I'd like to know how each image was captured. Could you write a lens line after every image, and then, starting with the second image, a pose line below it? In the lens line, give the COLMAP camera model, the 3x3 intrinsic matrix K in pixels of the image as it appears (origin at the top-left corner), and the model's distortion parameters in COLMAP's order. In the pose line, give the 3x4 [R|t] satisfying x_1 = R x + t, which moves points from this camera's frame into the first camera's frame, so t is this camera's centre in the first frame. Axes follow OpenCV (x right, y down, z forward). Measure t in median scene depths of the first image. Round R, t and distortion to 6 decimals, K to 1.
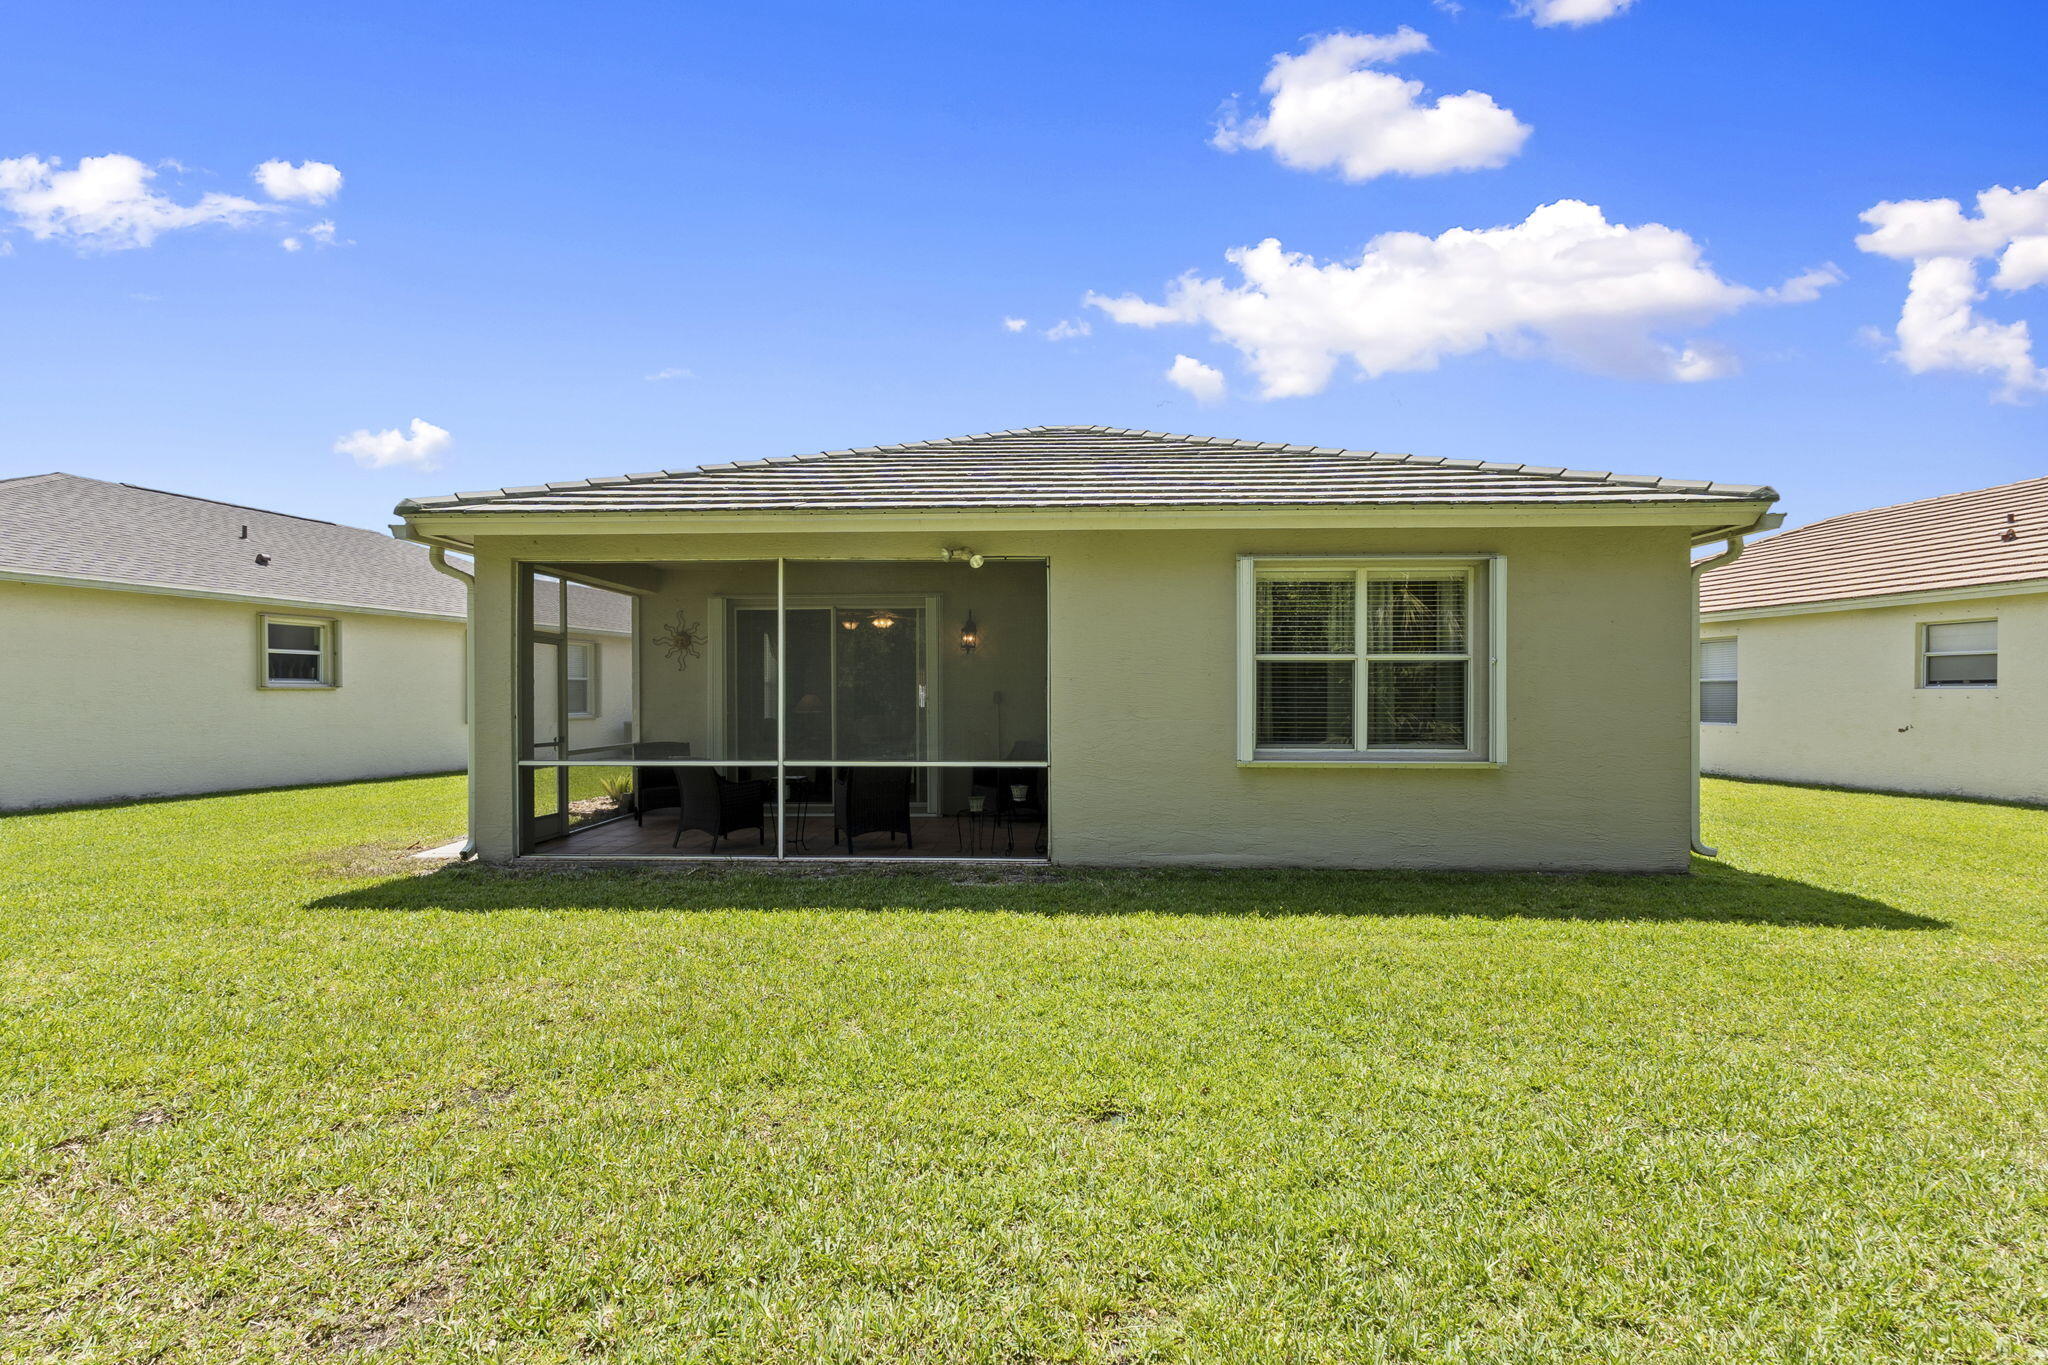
lens RADIAL K [[884.8, 0, 1015.0], [0, 884.8, 700.7], [0, 0, 1]] dist [-0.000422, -0.000164]
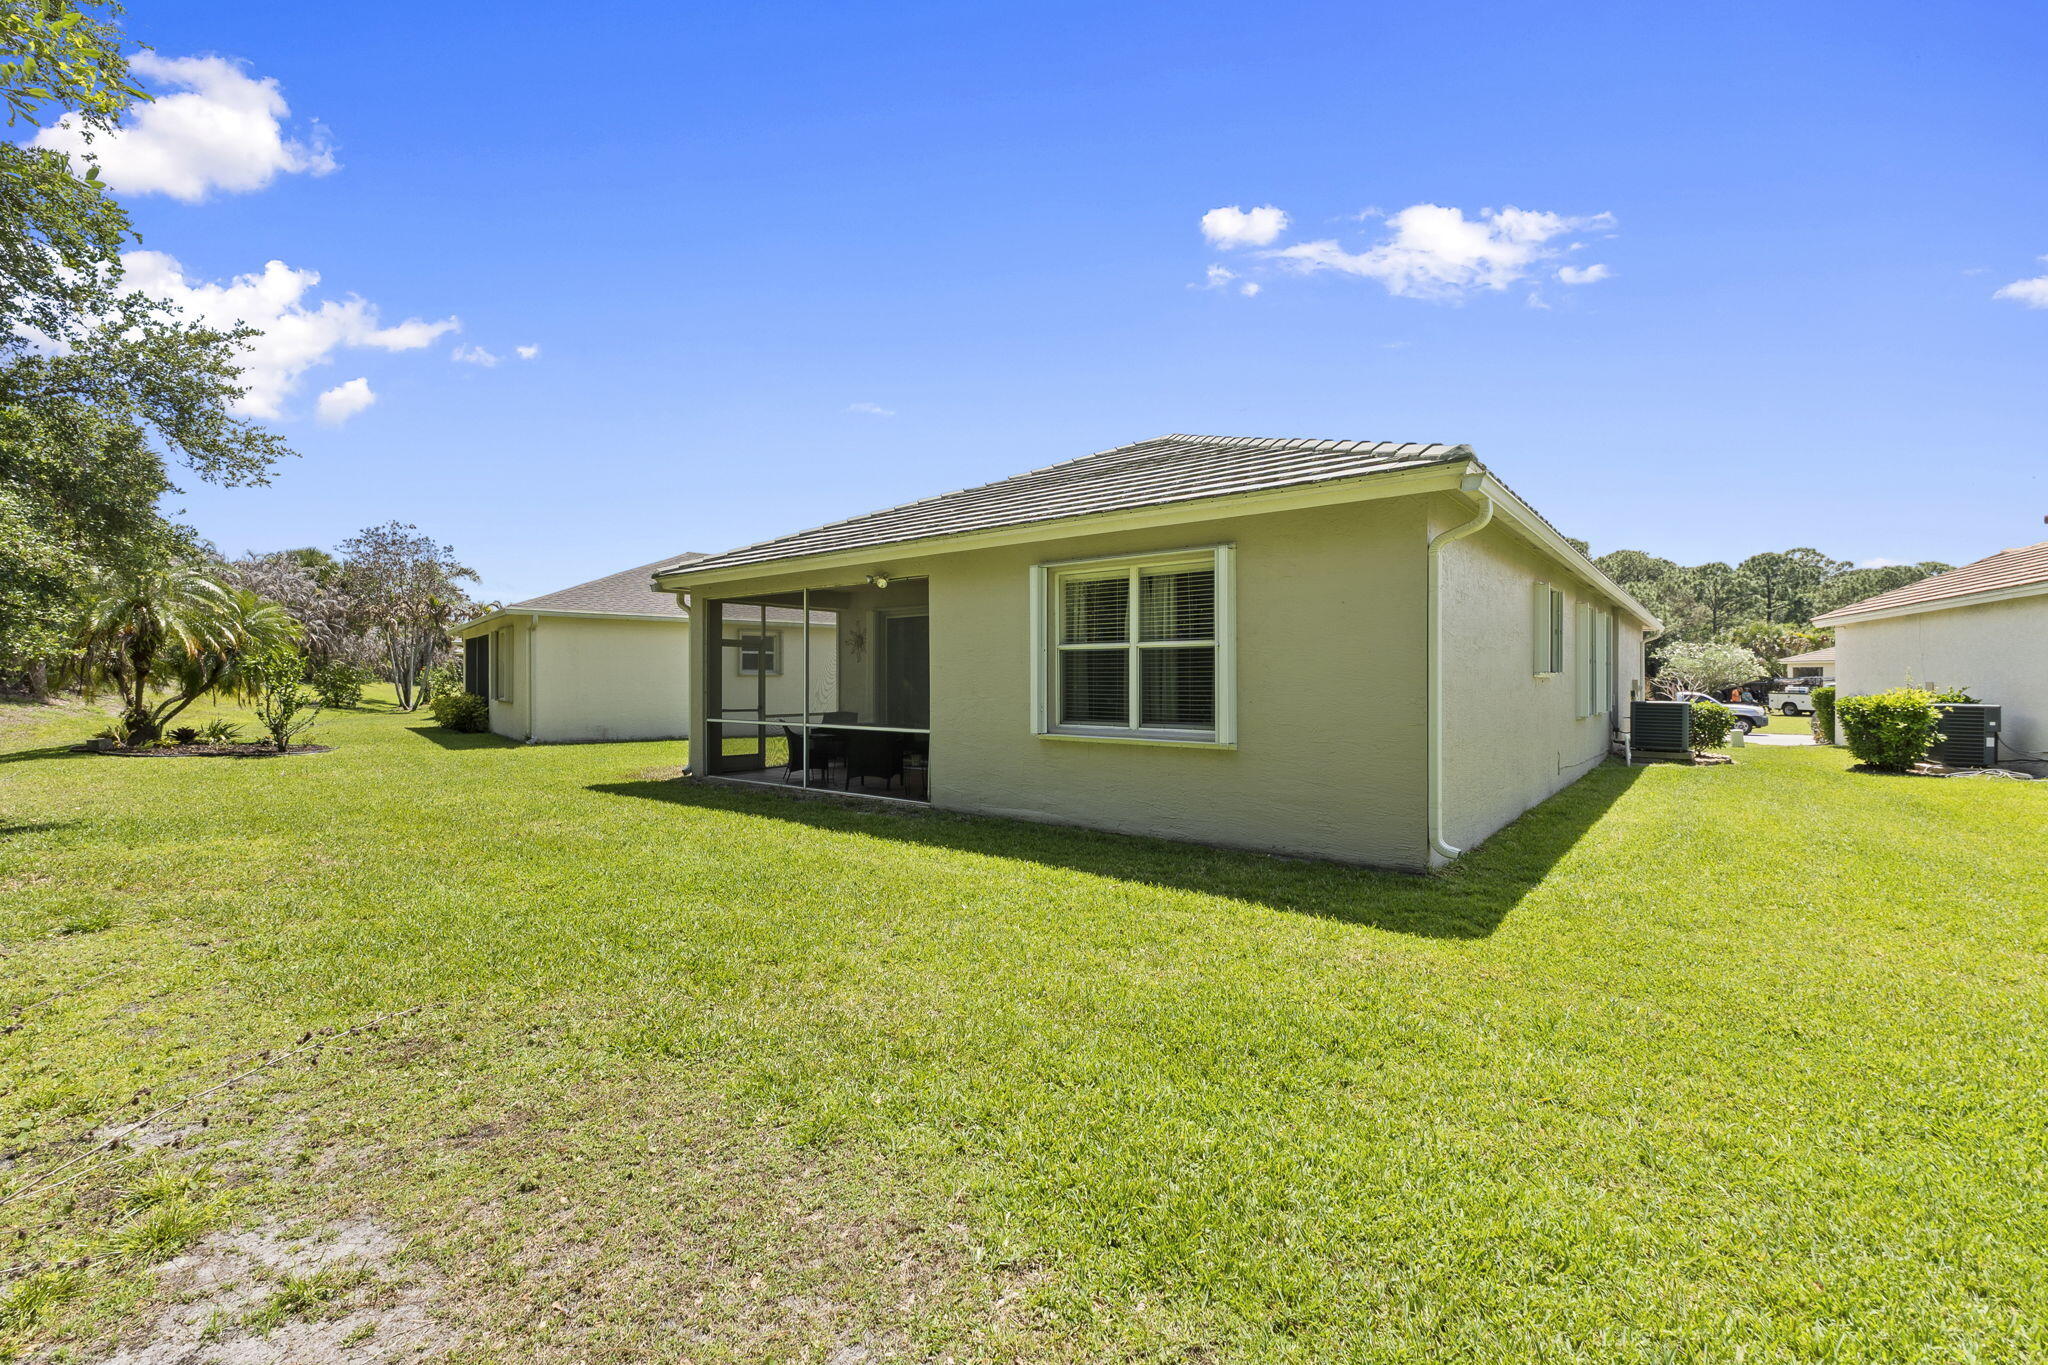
lens RADIAL K [[870.4, 0, 1024.0], [0, 870.4, 682.5], [0, 0, 1]] dist [-0.000106, 0.000071]
pose [[0.804415, 0.002098, -0.594064, 0.932445], [-0.004880, 0.999983, -0.003076, 0.001950], [0.594048, 0.005373, 0.804412, 0.032299]]
